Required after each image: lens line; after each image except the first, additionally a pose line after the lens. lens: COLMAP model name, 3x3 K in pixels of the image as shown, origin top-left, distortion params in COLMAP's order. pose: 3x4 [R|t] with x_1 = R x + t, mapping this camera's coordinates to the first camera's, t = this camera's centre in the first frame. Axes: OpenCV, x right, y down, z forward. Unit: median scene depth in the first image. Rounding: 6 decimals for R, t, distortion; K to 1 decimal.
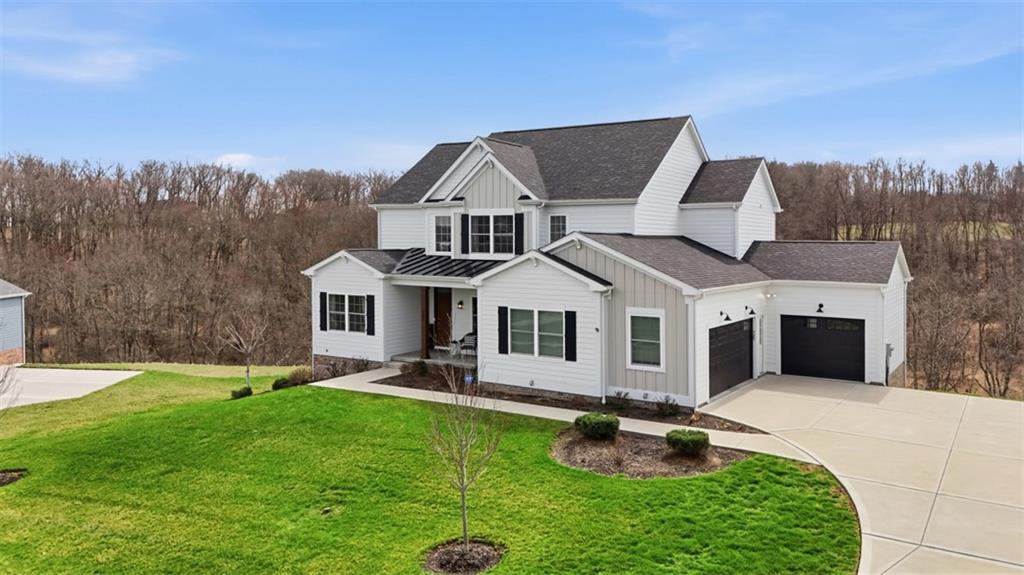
lens RADIAL K [[794.3, 0, 512.1], [0, 794.3, 289.5], [0, 0, 1]] dist [-0.000954, -0.000319]
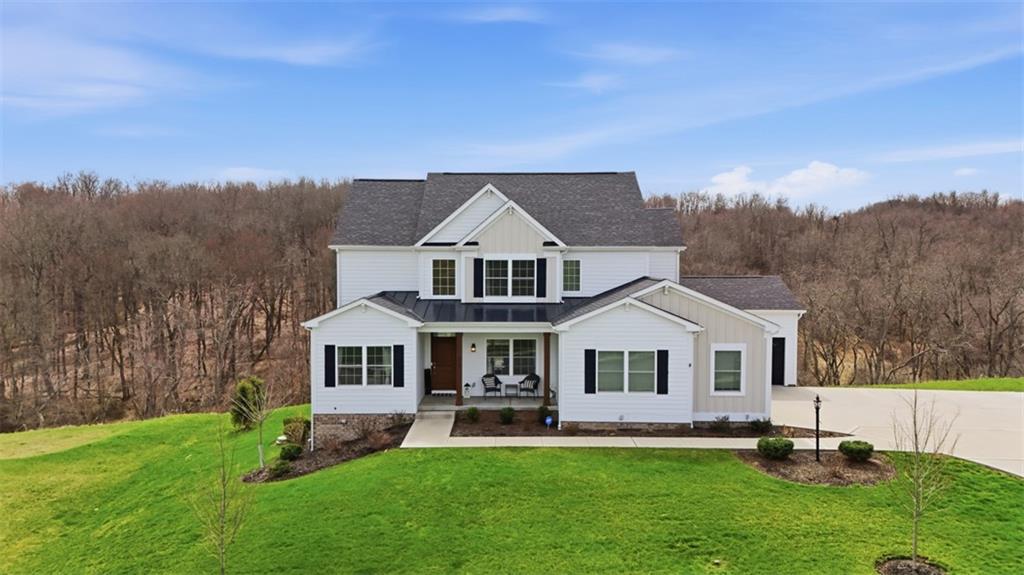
lens RADIAL K [[769.8, 0, 511.7], [0, 769.8, 284.3], [0, 0, 1]] dist [0.002182, -0.001835]
pose [[0.855285, -0.033820, 0.517054, -0.555451], [0.041608, 0.999128, -0.003474, -0.058973], [-0.516485, 0.024485, 0.855946, 0.139834]]
